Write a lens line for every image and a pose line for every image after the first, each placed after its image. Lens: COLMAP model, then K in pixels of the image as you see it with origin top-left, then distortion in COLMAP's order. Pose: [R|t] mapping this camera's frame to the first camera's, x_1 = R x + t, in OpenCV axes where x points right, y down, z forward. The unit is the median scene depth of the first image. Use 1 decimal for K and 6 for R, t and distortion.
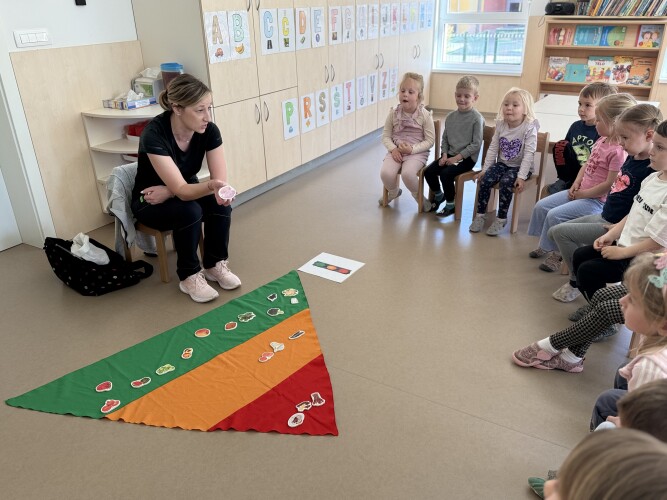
lens RADIAL K [[530.2, 0, 337.7], [0, 530.2, 236.0], [0, 0, 1]] dist [0.046344, -0.087767]
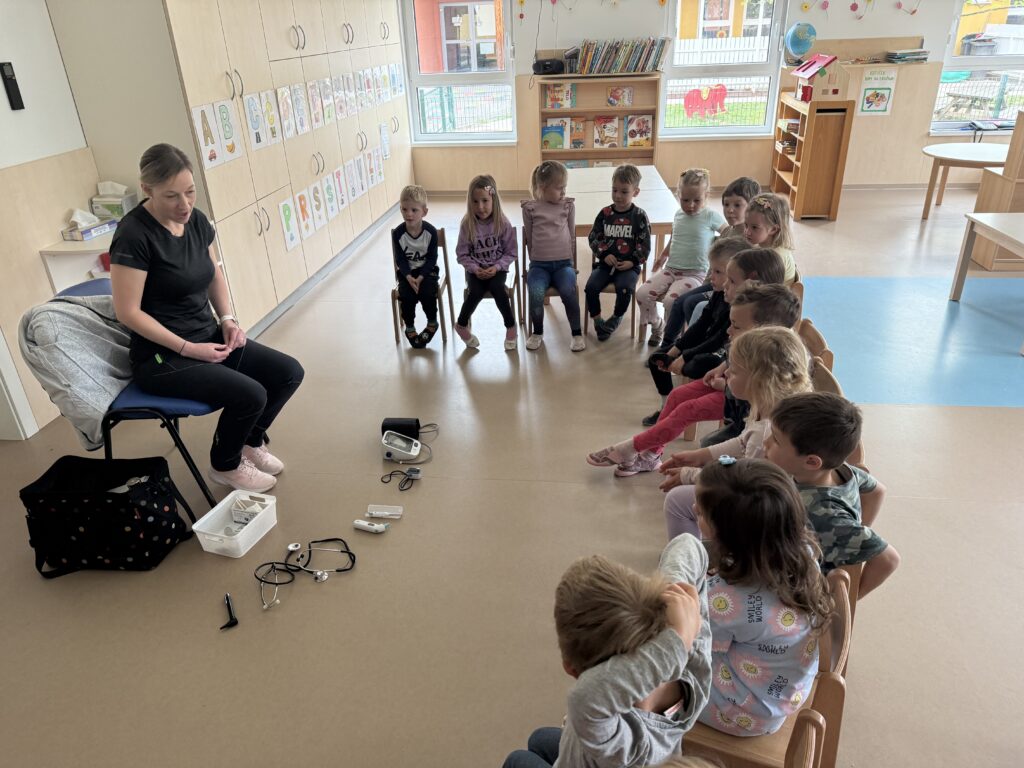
lens RADIAL K [[709.0, 0, 510.7], [0, 709.0, 359.0], [0, 0, 1]] dist [0.033732, -0.051923]
pose [[0.924164, -0.180065, 0.336893, -0.194226], [0.176245, 0.983443, 0.042163, -0.004346], [-0.338907, 0.020410, 0.940598, -0.144266]]
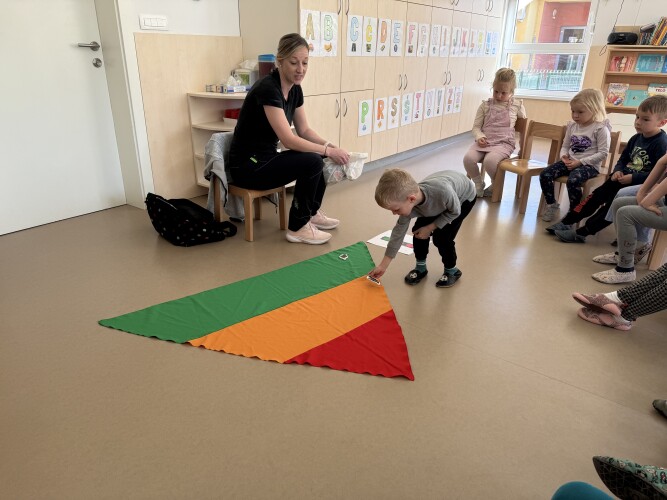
lens RADIAL K [[461.8, 0, 332.7], [0, 461.8, 233.7], [0, 0, 1]] dist [0.033732, -0.051923]
pose [[0.990243, 0.082139, -0.112573, -0.029836], [-0.086691, 0.995579, -0.036147, 0.065041], [0.109106, 0.045553, 0.992986, 0.050893]]
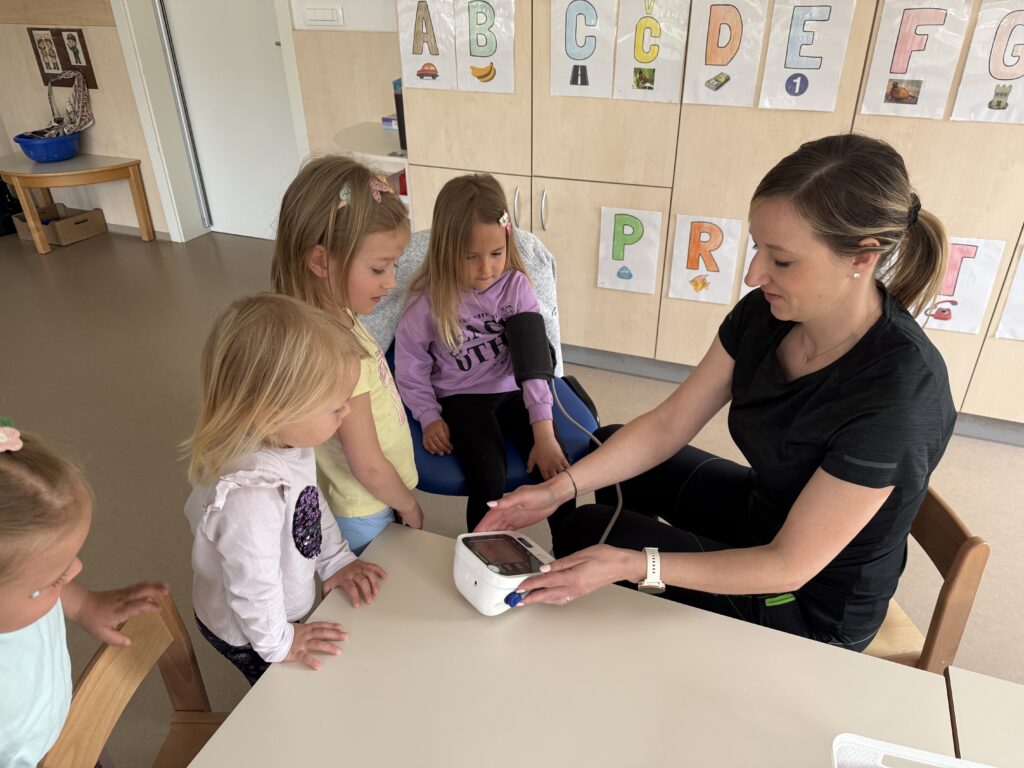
lens RADIAL K [[709.0, 0, 510.7], [0, 709.0, 359.0], [0, 0, 1]] dist [0.033732, -0.051923]
pose [[0.159243, 0.495713, -0.853762, 0.480803], [-0.401970, 0.822423, 0.402542, -0.372455], [0.901699, 0.279085, 0.330227, 0.798942]]
